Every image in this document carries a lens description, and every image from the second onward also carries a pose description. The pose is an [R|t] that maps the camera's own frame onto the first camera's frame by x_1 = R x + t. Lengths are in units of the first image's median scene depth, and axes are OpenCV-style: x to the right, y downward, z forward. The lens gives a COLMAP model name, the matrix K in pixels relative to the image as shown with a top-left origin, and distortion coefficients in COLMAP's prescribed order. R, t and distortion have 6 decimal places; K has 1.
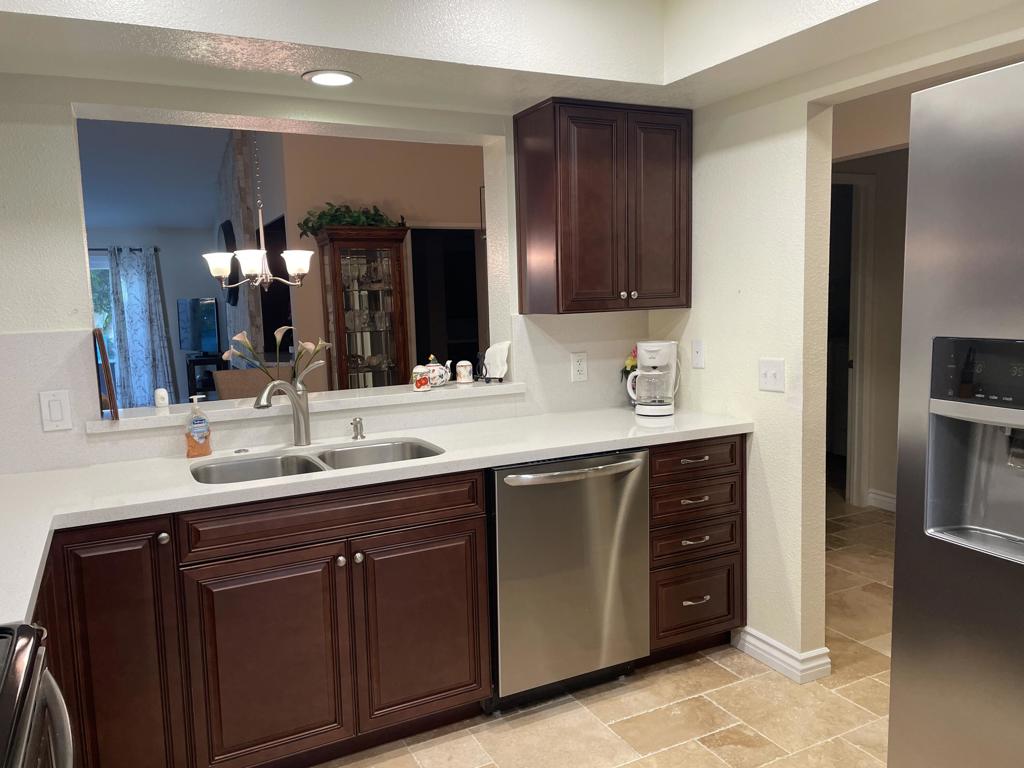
lens RADIAL K [[750.2, 0, 512.0], [0, 750.2, 384.0], [0, 0, 1]] dist [0.037225, -0.079904]
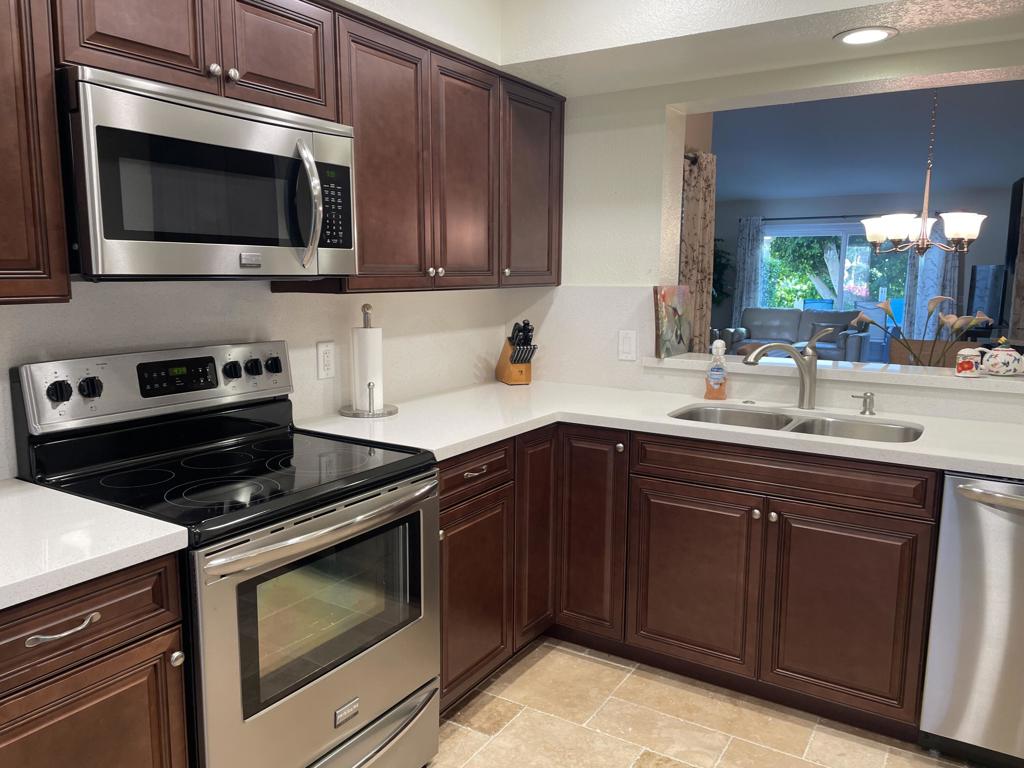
lens RADIAL K [[750.2, 0, 512.0], [0, 750.2, 384.0], [0, 0, 1]] dist [0.037225, -0.079904]
pose [[0.493252, 0.157572, -0.855496, 0.446175], [-0.113917, 0.986688, 0.116055, -0.028768], [0.862395, 0.040211, 0.504637, 0.140295]]
